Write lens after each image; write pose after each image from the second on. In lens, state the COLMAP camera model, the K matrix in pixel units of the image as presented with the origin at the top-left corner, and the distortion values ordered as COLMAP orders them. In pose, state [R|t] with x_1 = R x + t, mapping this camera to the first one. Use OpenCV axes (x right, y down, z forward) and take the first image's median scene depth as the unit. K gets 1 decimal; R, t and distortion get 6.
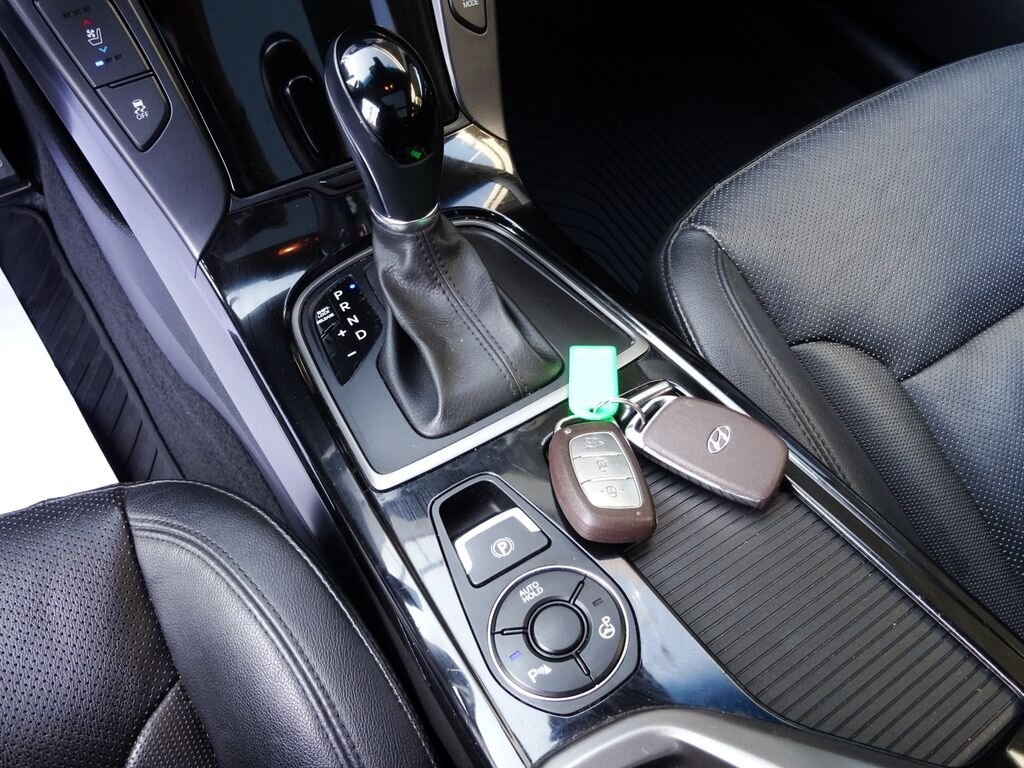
lens RADIAL K [[864.2, 0, 515.5], [0, 864.2, 380.0], [0, 0, 1]] dist [-0.001682, -0.001239]
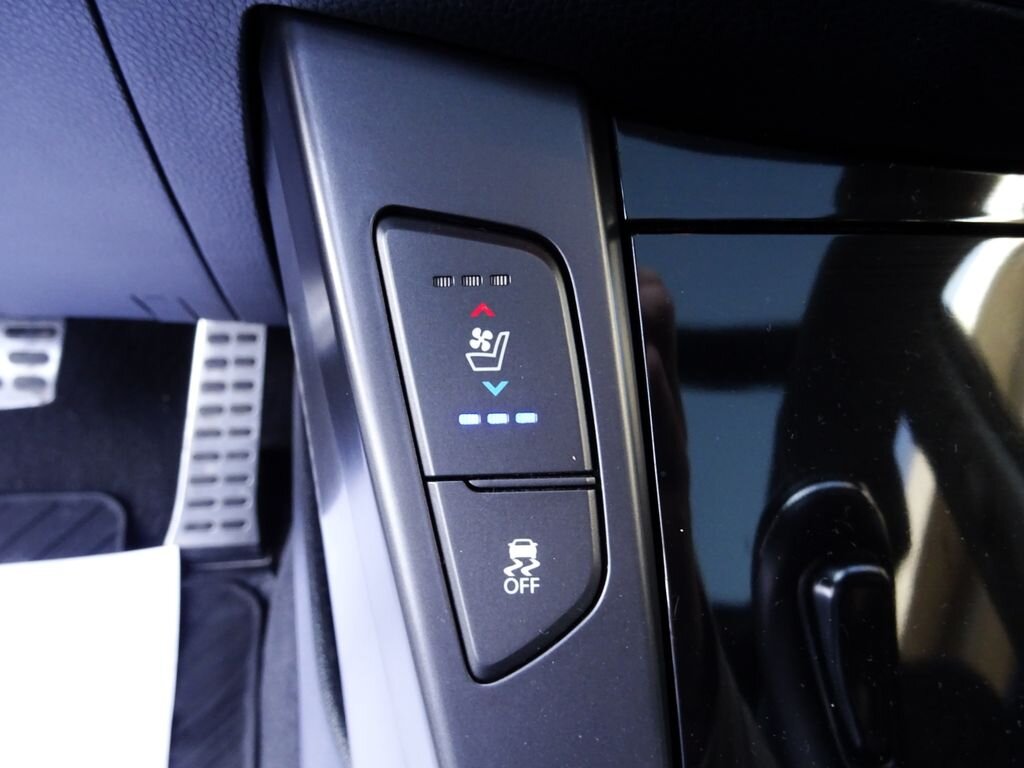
lens RADIAL K [[864.2, 0, 515.5], [0, 864.2, 380.0], [0, 0, 1]] dist [-0.001682, -0.001239]
pose [[0.927675, 0.212295, -0.307165, -0.342802], [-0.333537, 0.840941, -0.426112, -0.225853], [0.167845, 0.497745, 0.850928, 0.663688]]
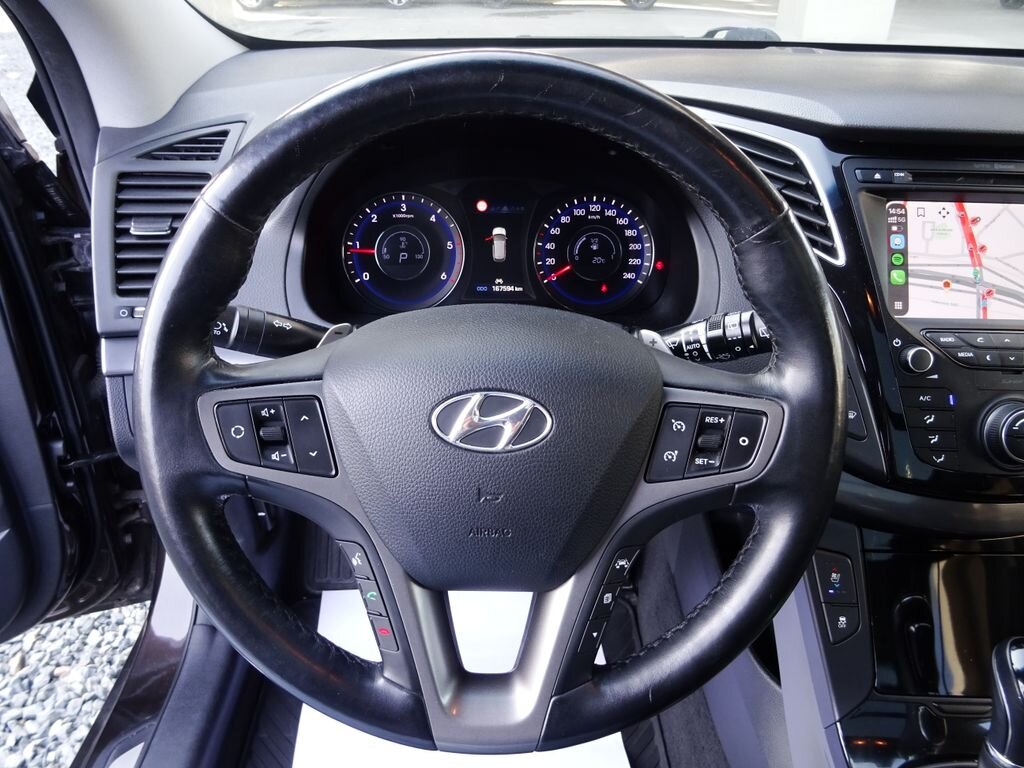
lens RADIAL K [[748.9, 0, 514.4], [0, 748.9, 380.7], [0, 0, 1]] dist [-0.001565, -0.002693]
pose [[0.843739, 0.224237, -0.487670, -0.362067], [-0.434912, 0.818078, -0.376298, 0.124560], [0.314572, 0.529591, 0.787768, -0.582374]]
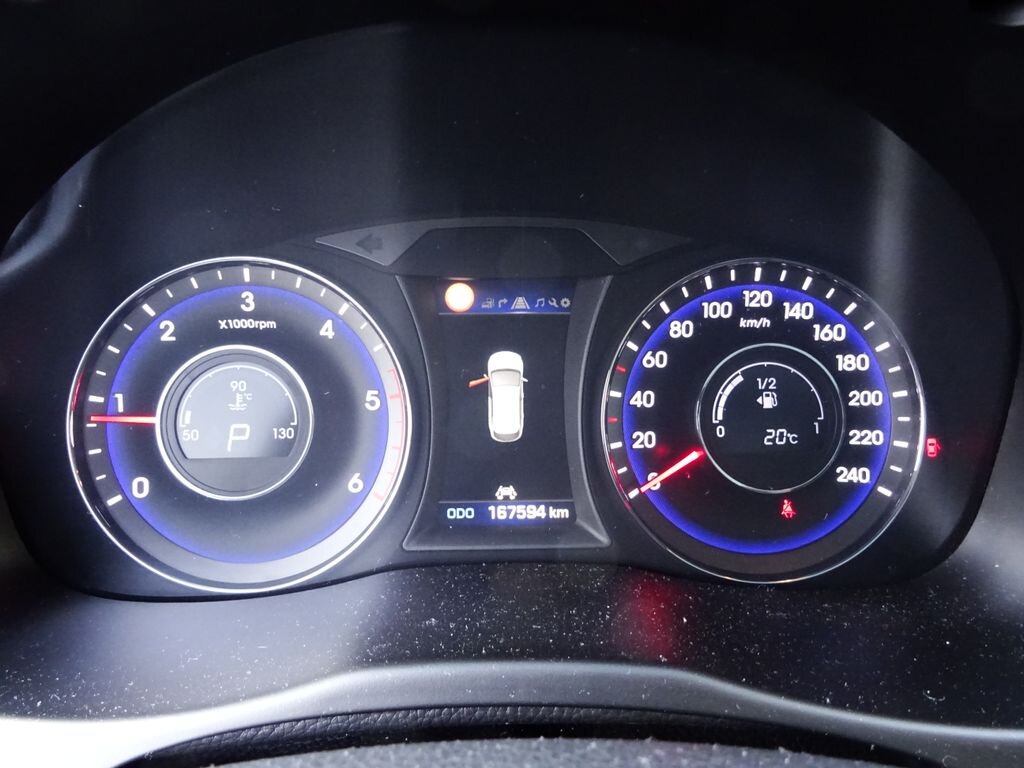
lens RADIAL K [[748.9, 0, 514.4], [0, 748.9, 380.7], [0, 0, 1]] dist [-0.001565, -0.002693]
pose [[0.852083, 0.125791, -0.508067, -0.946253], [-0.419957, 0.743665, -0.520191, -0.420609], [0.312396, 0.656612, 0.686491, 0.120081]]
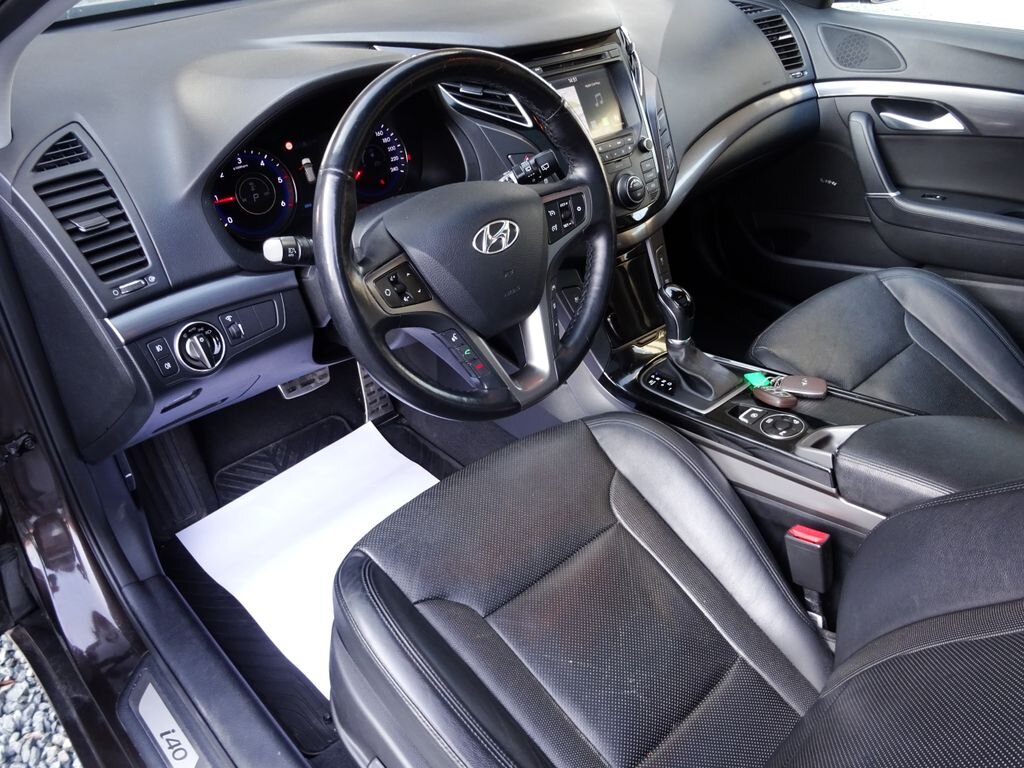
lens RADIAL K [[805.1, 0, 511.8], [0, 805.1, 376.5], [0, 0, 1]] dist [0.000432, 0.004670]
pose [[0.983609, -0.138869, 0.115017, -1.031530], [0.172386, 0.911287, -0.373950, 0.862452], [-0.052884, 0.387648, 0.920289, -1.491163]]
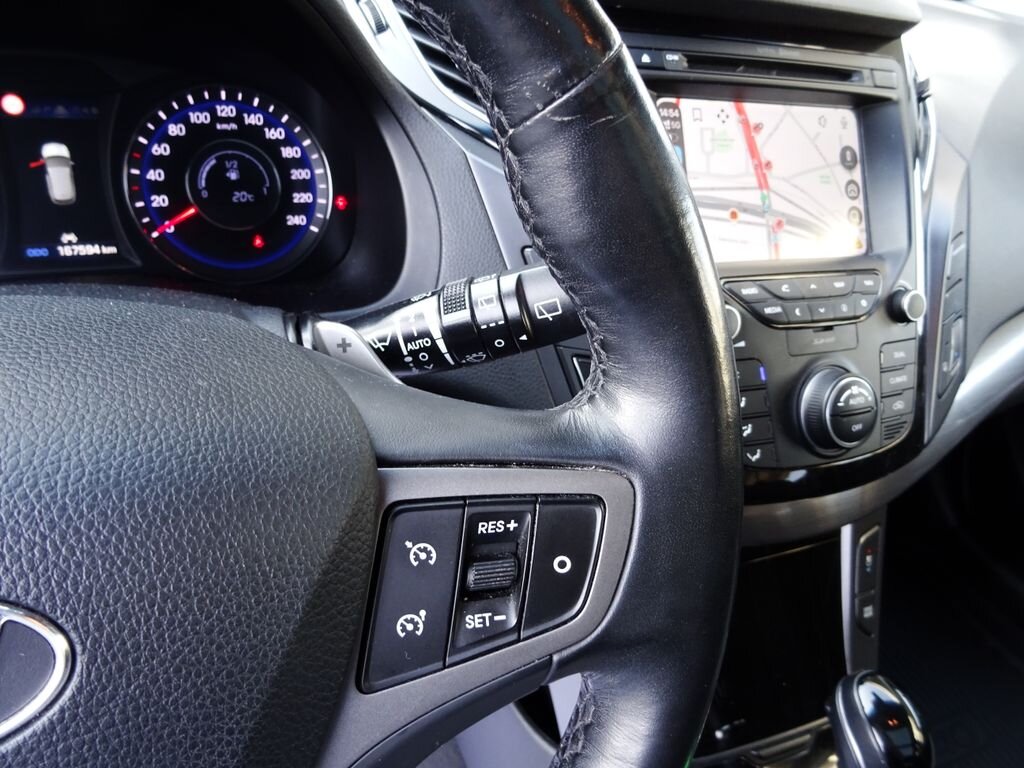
lens RADIAL K [[748.9, 0, 514.4], [0, 748.9, 380.7], [0, 0, 1]] dist [-0.001565, -0.002693]
pose [[0.983431, 0.144498, -0.109467, -0.551143], [-0.178307, 0.879956, -0.440323, -0.182252], [0.032701, 0.452546, 0.891141, -0.159025]]
